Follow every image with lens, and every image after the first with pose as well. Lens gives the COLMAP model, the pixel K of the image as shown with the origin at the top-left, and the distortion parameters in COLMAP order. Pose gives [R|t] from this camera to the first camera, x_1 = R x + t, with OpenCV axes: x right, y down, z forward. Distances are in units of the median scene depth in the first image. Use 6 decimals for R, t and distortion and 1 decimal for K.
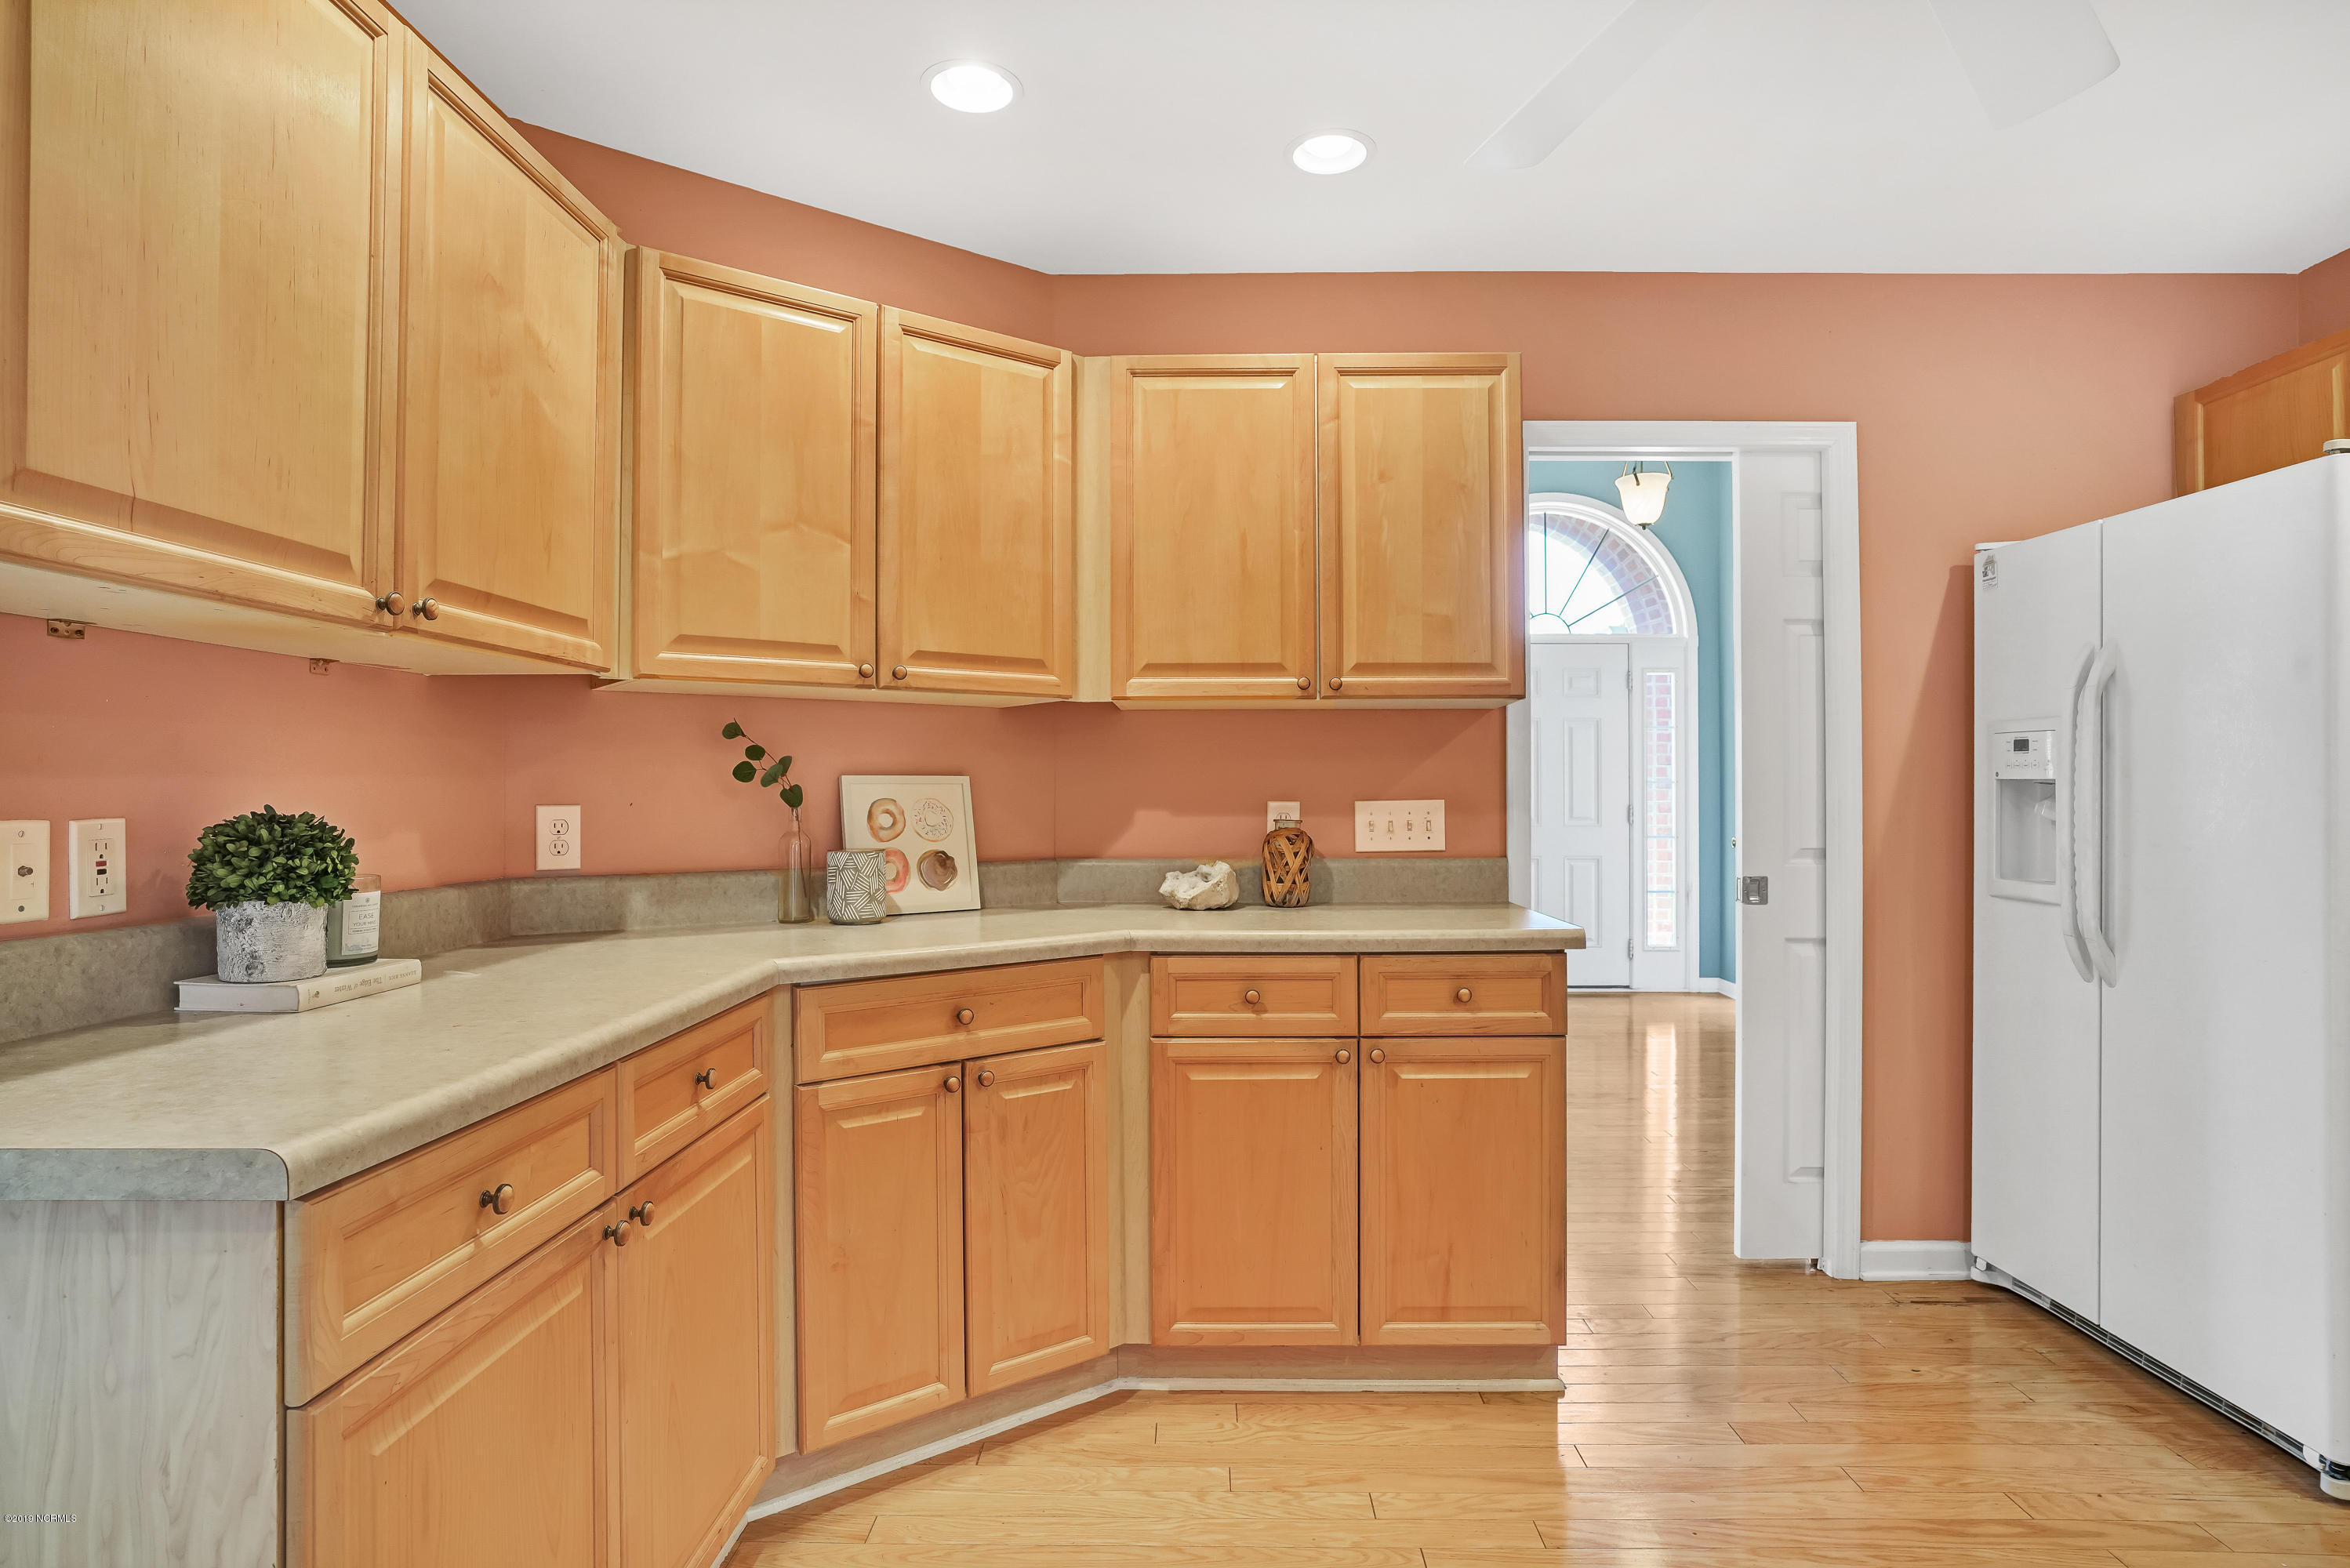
lens RADIAL K [[1207.1, 0, 1175.0], [0, 1207.1, 784.0], [0, 0, 1]] dist [-0.001155, -0.000122]
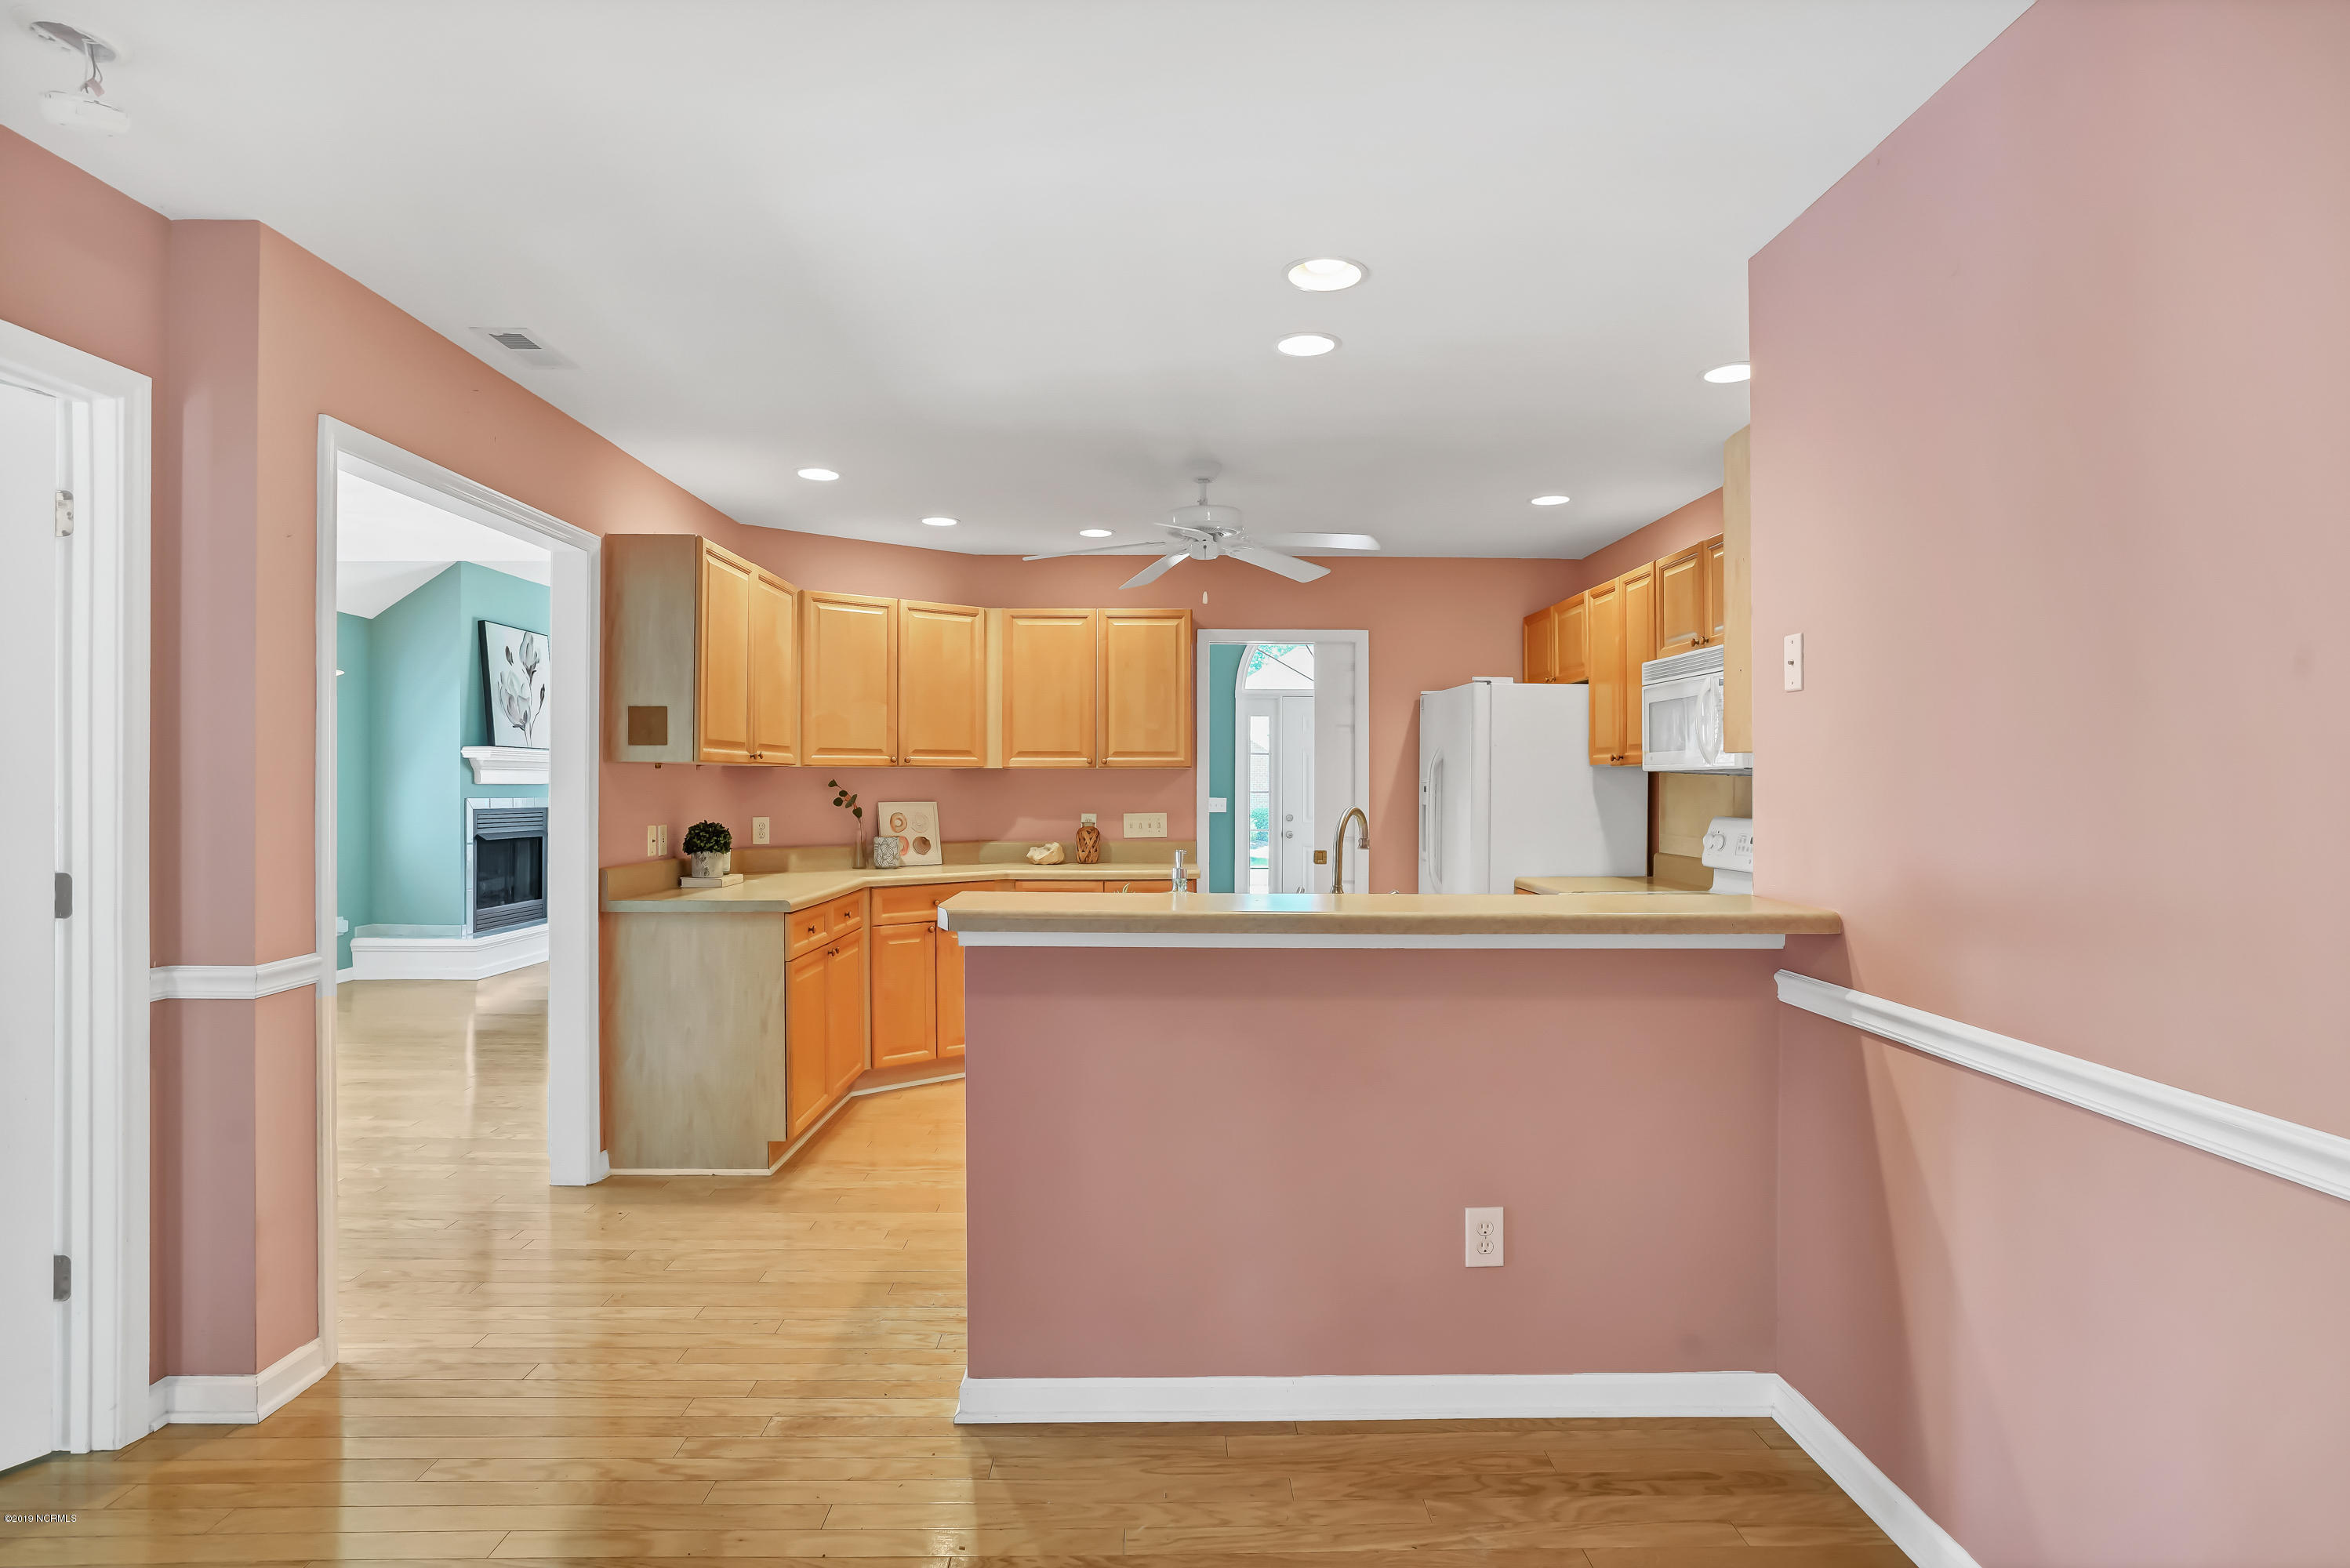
lens RADIAL K [[1207.1, 0, 1175.0], [0, 1207.1, 784.0], [0, 0, 1]] dist [-0.001155, -0.000122]
pose [[0.999267, 0.002375, 0.038198, 0.181799], [-0.002616, 0.999977, 0.006269, -0.056646], [-0.038182, -0.006364, 0.999251, -1.233937]]
